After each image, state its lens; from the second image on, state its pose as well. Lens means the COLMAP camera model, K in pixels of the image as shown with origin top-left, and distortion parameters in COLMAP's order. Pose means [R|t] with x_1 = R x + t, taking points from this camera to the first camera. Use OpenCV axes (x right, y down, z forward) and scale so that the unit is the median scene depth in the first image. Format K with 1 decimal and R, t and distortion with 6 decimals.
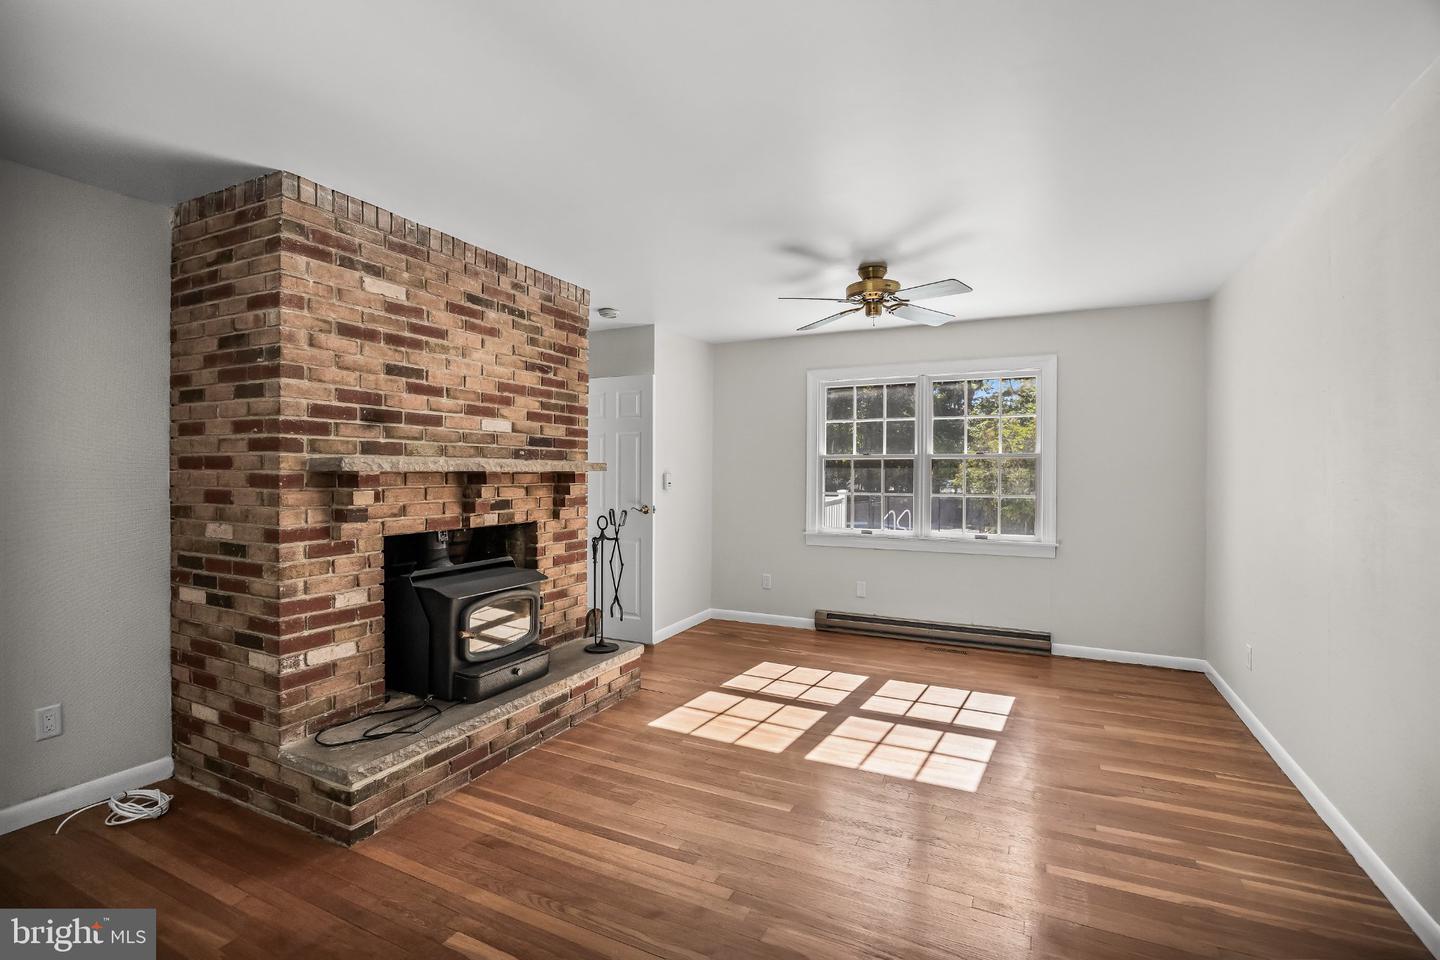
lens RADIAL K [[652.7, 0, 728.6], [0, 652.7, 473.6], [0, 0, 1]] dist [-0.014639, 0.000330]
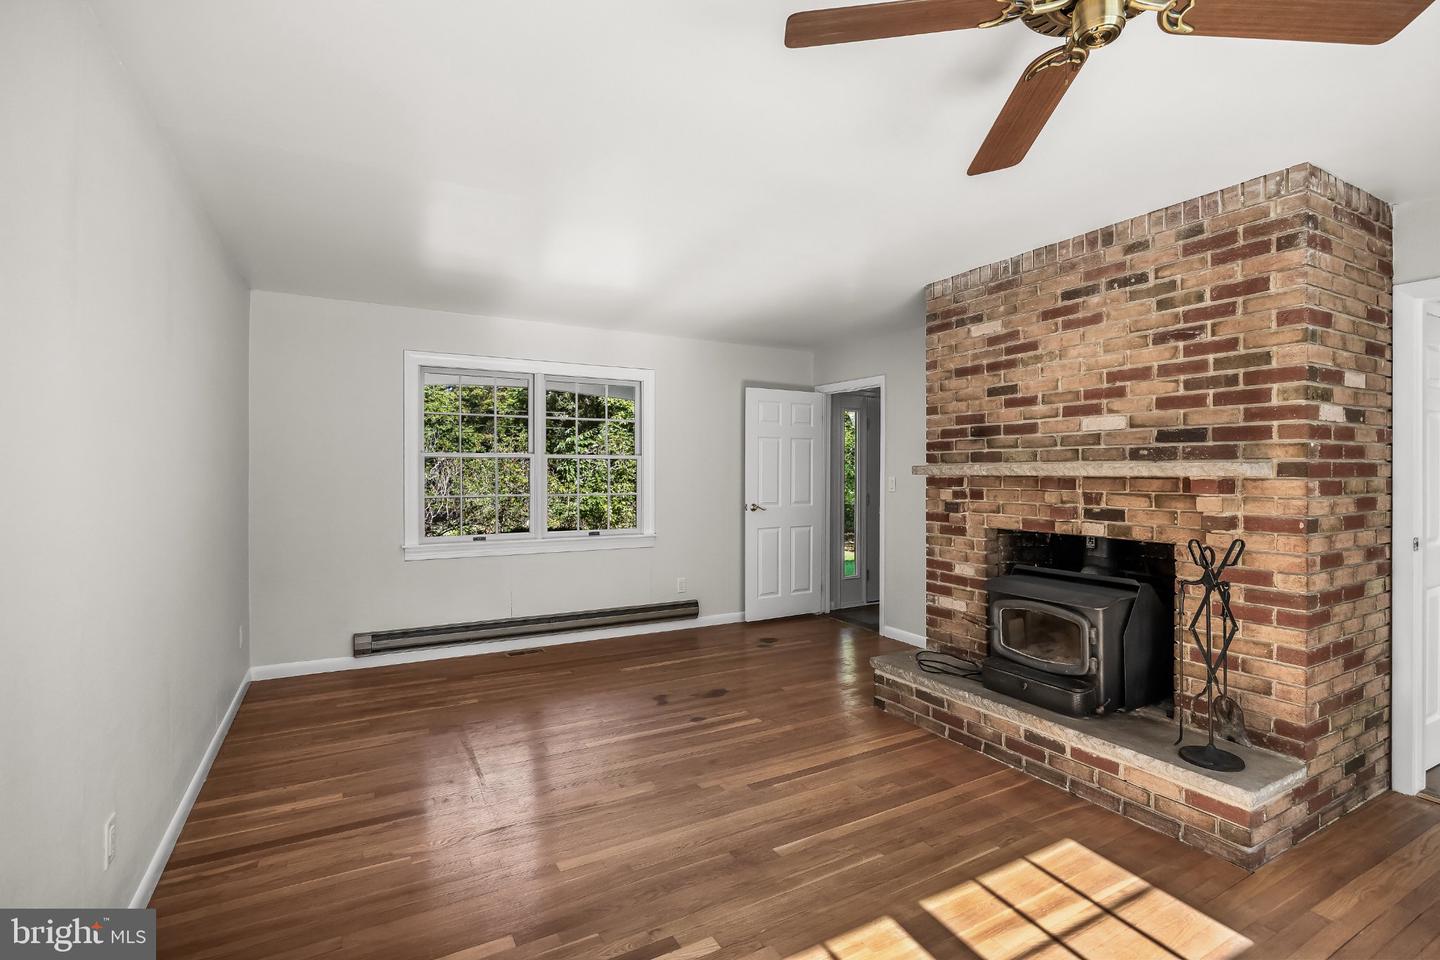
lens RADIAL K [[652.7, 0, 720.8], [0, 652.7, 477.1], [0, 0, 1]] dist [-0.014639, 0.000330]
pose [[-0.573450, 0.000648, -0.819240, 0.662073], [-0.006995, 0.999959, 0.005688, -0.003108], [0.819211, 0.008992, -0.573422, 1.098748]]
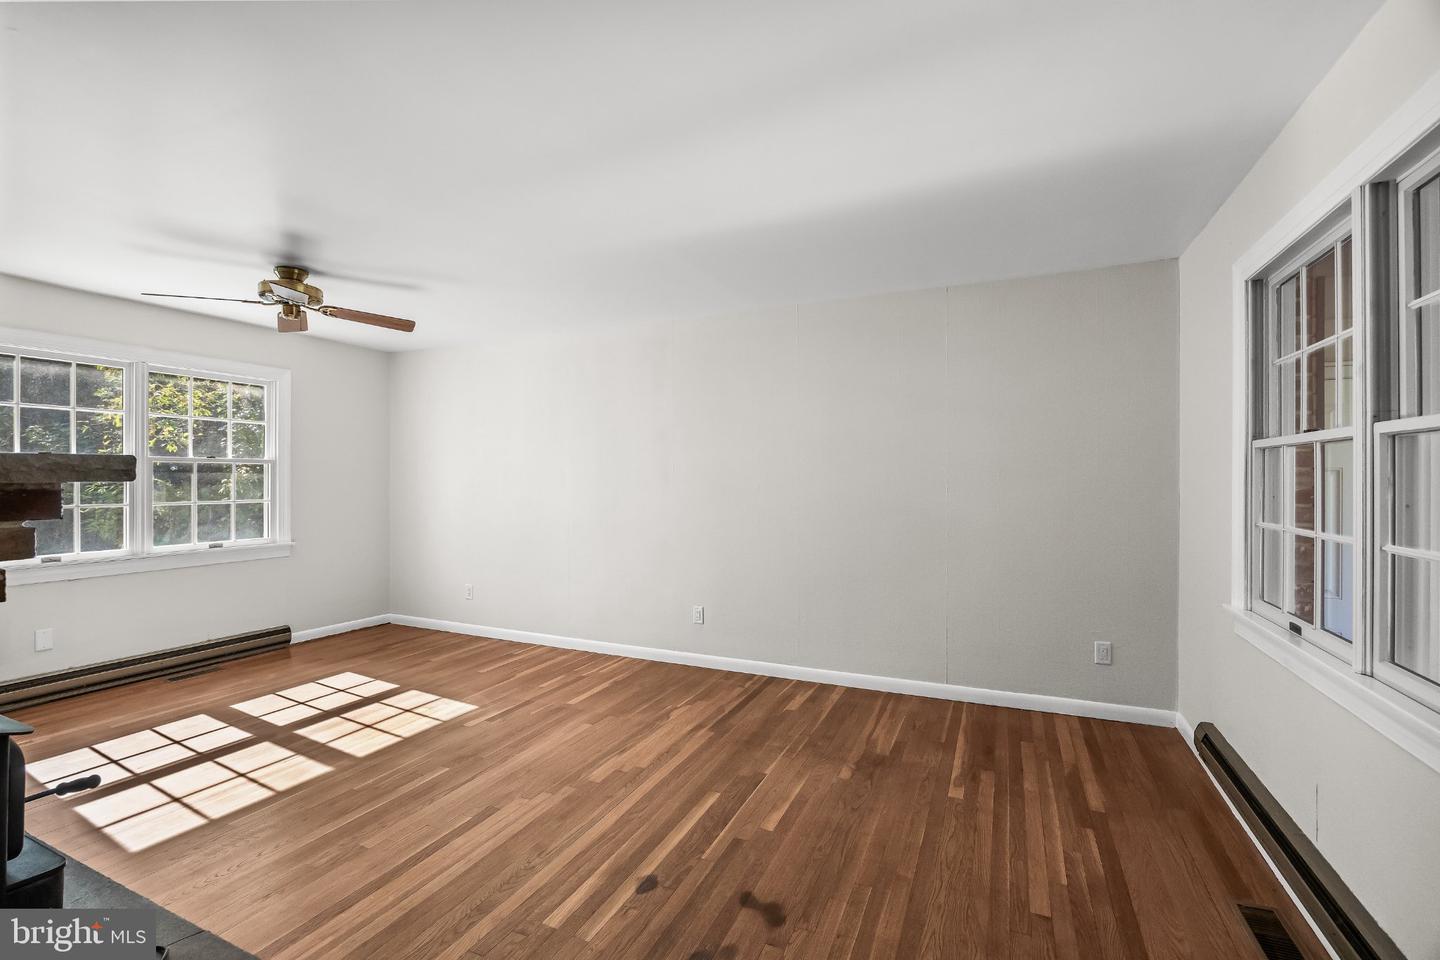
lens RADIAL K [[638.9, 0, 717.2], [0, 638.9, 477.3], [0, 0, 1]] dist [0.000405, 0.000096]
pose [[-0.021764, -0.000923, 0.999763, -0.798432], [0.005324, 0.999985, 0.001039, 0.000575], [-0.999749, 0.005345, -0.021759, 0.412203]]
